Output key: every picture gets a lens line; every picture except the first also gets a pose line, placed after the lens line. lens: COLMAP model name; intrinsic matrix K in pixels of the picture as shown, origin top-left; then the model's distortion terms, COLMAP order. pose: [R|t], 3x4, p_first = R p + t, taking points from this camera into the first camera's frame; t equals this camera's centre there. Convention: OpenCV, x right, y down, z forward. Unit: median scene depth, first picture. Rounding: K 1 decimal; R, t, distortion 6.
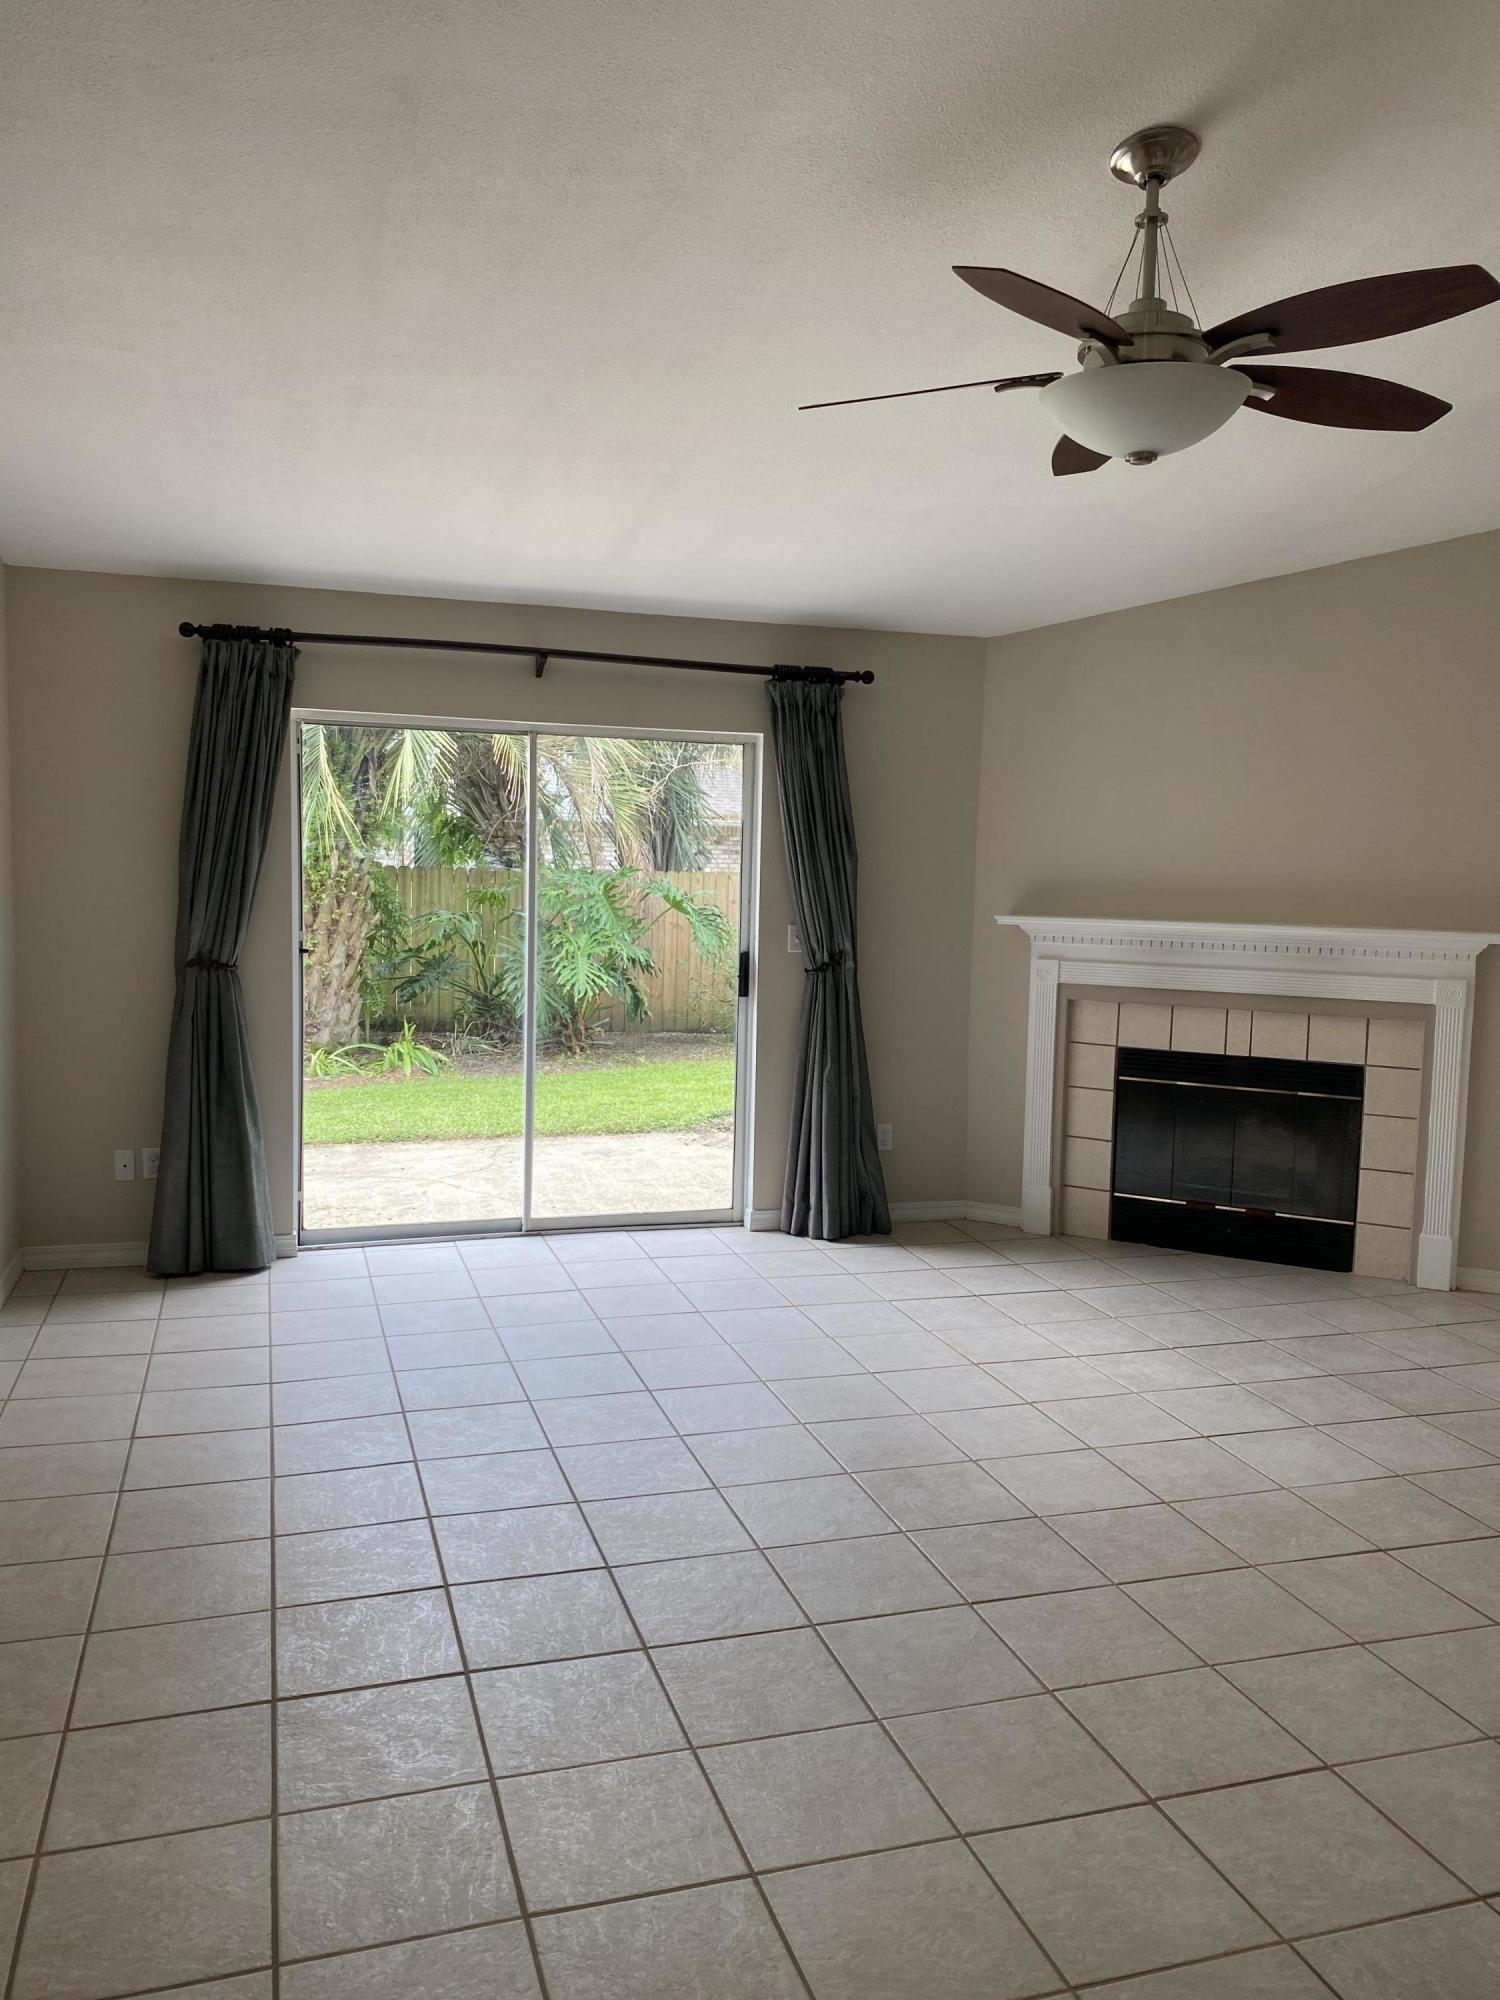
lens RADIAL K [[1516.5, 0, 746.3], [0, 1516.5, 1000.7], [0, 0, 1]] dist [0.046503, -0.046456]
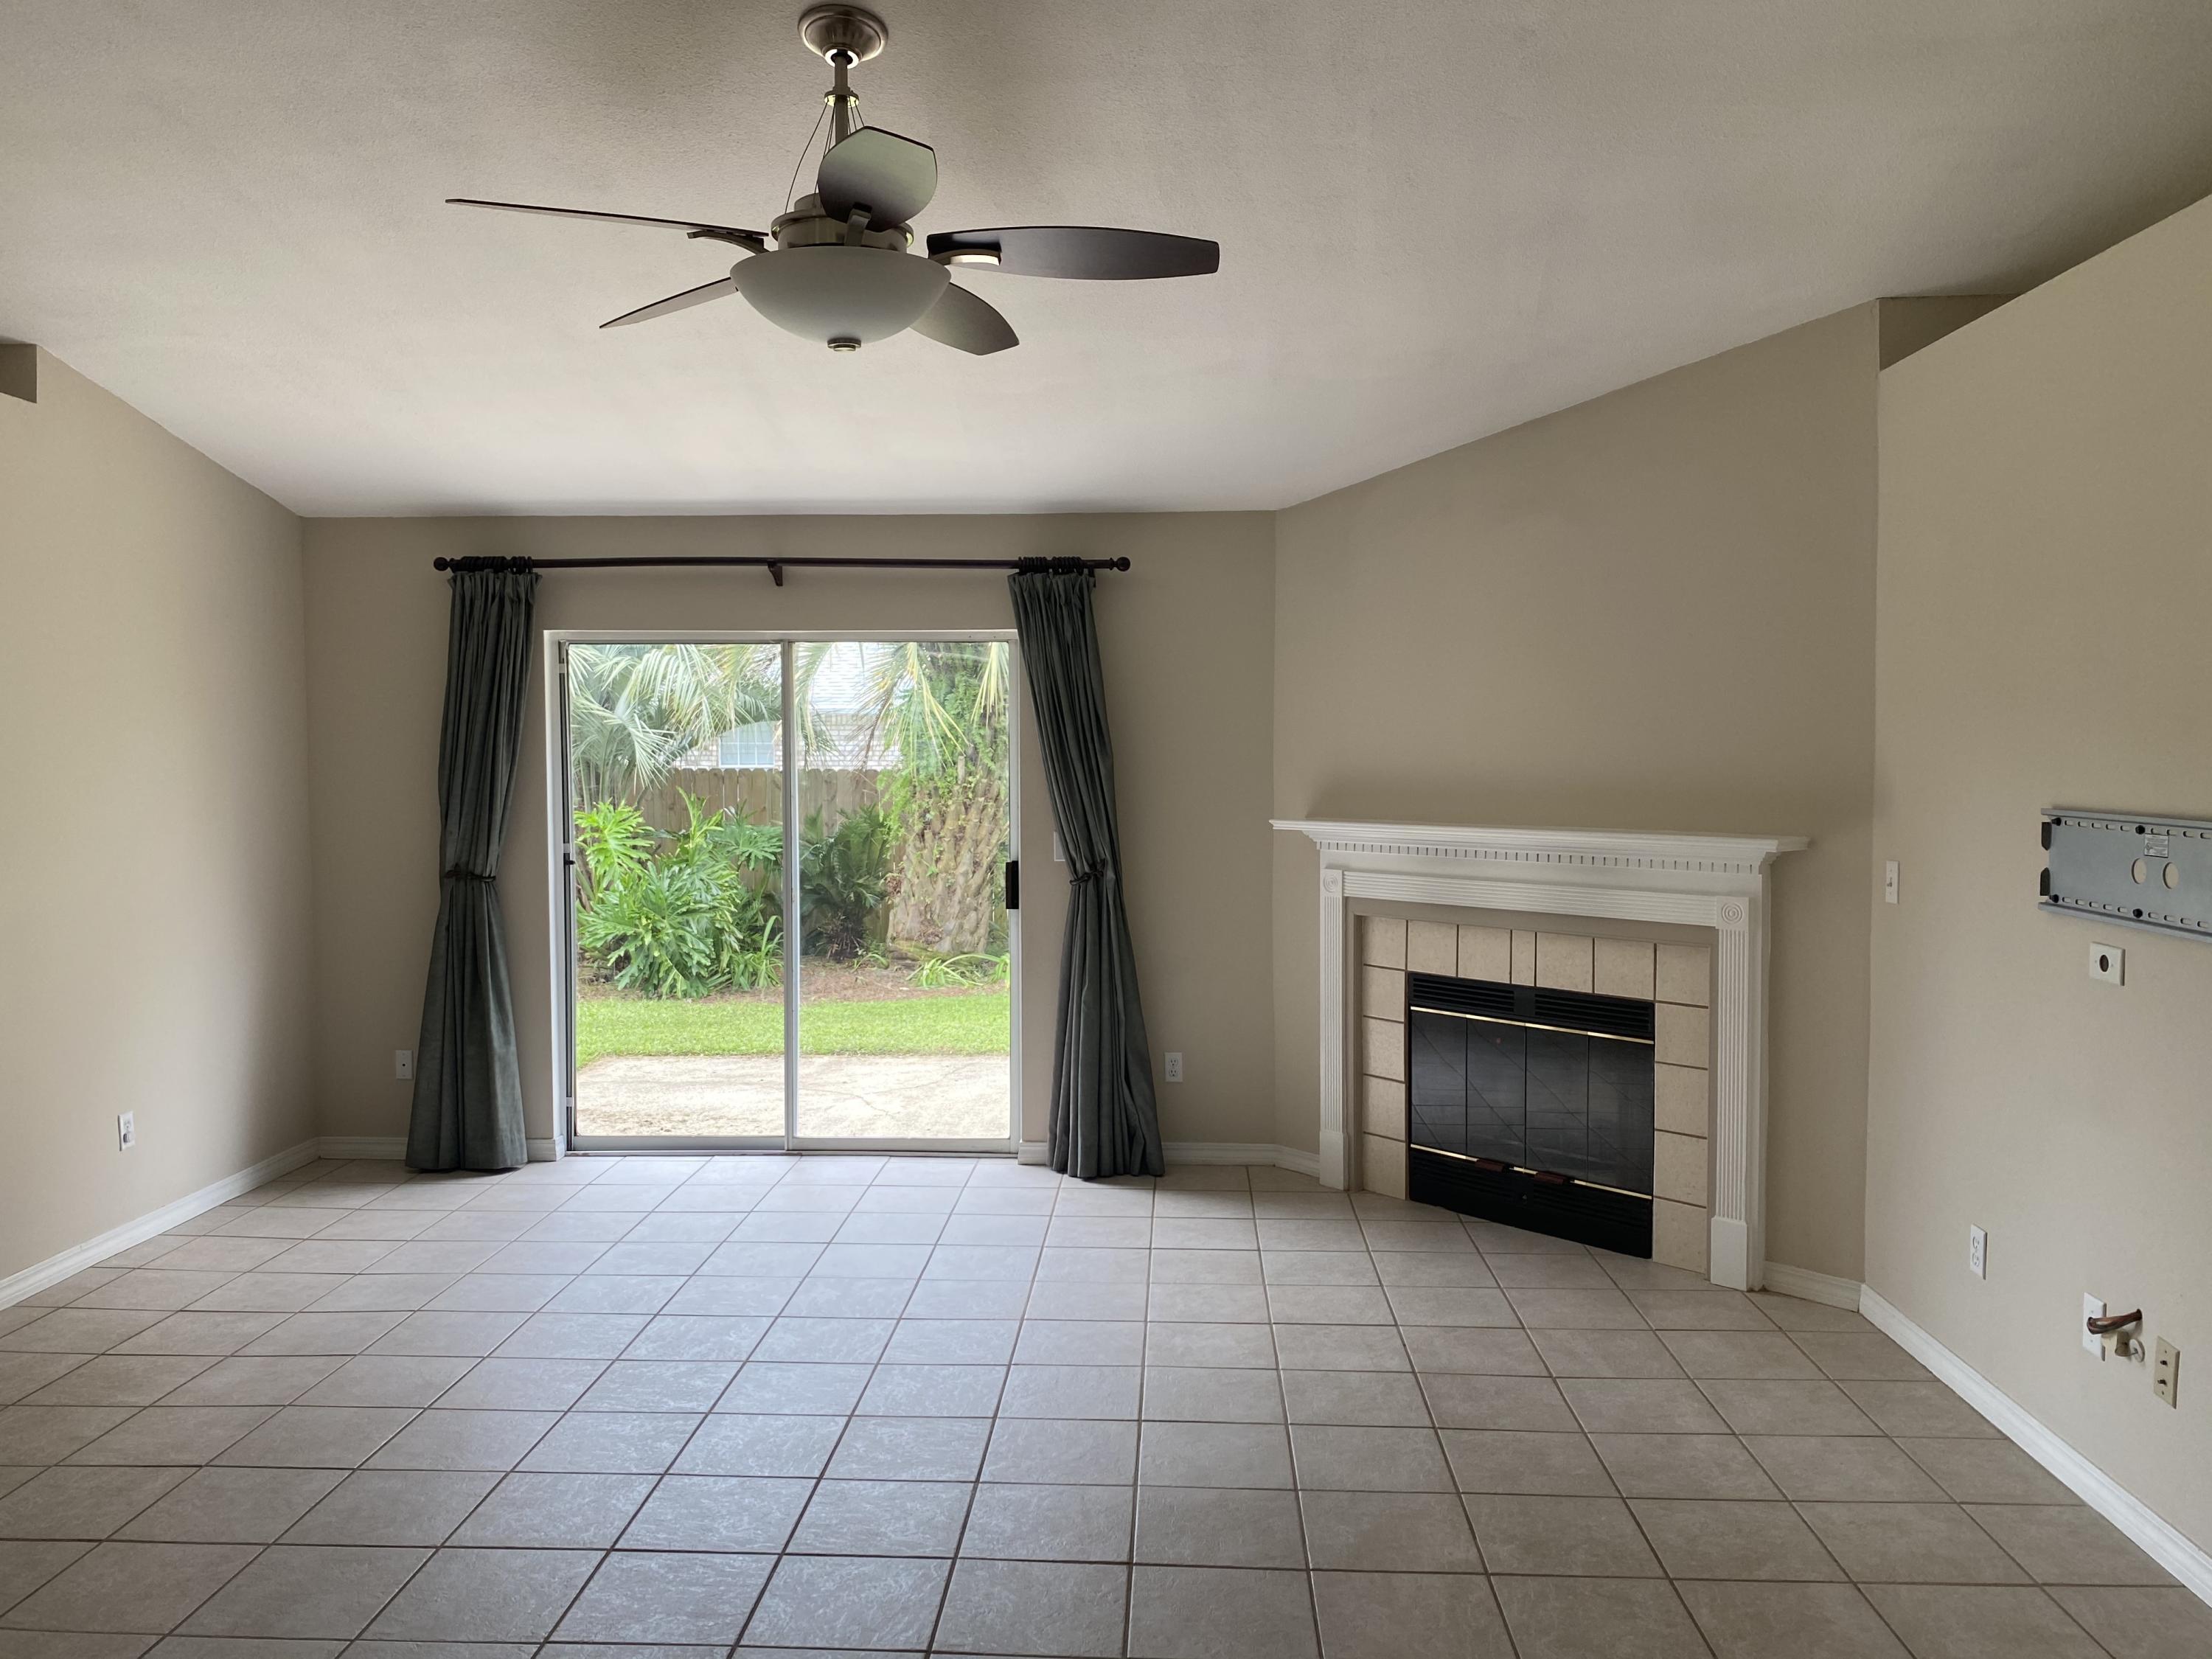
lens RADIAL K [[1677.2, 0, 1095.9], [0, 1677.2, 829.0], [0, 0, 1]] dist [0.046503, -0.046456]
pose [[0.937906, -0.008657, -0.346782, 0.430198], [-0.008060, 0.998875, -0.046734, -0.004736], [0.346797, 0.046627, 0.936781, 0.050989]]
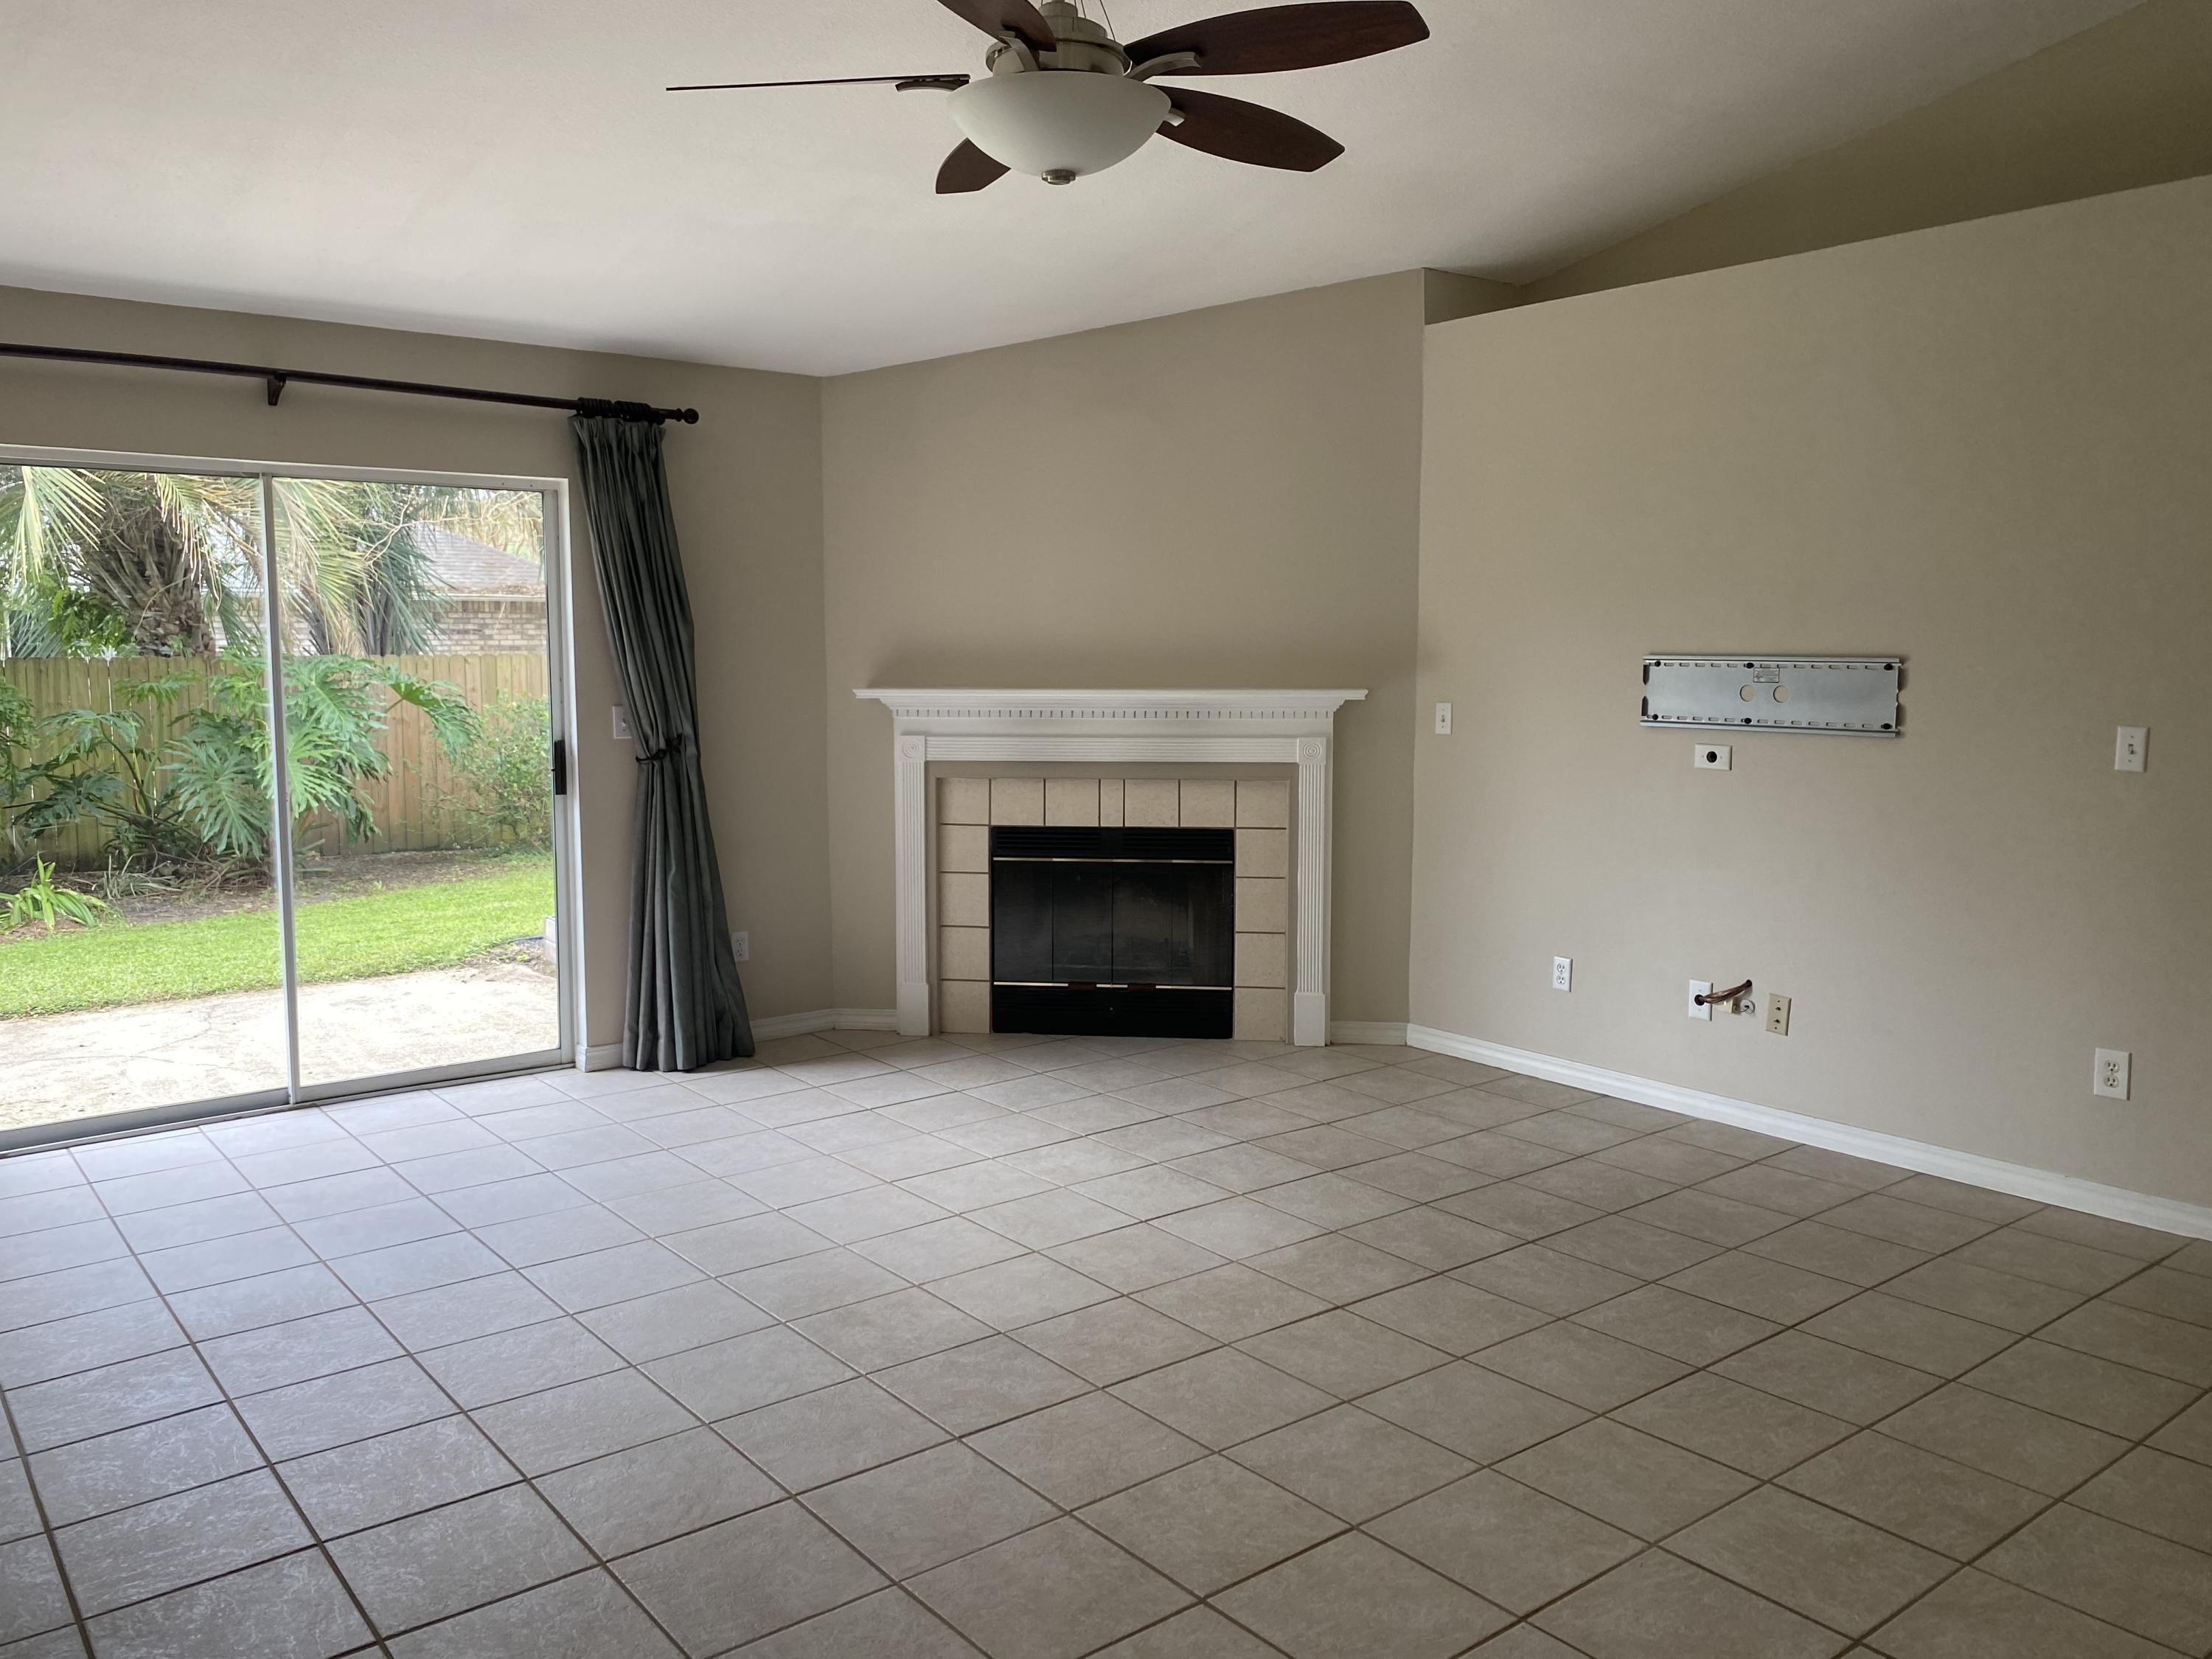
lens RADIAL K [[1677.2, 0, 1091.8], [0, 1677.2, 824.2], [0, 0, 1]] dist [0.046503, -0.046456]
pose [[0.934683, -0.061388, 0.350142, -0.058918], [0.055180, 0.998092, 0.027688, 0.004413], [-0.351174, -0.006559, 0.936287, 0.020449]]
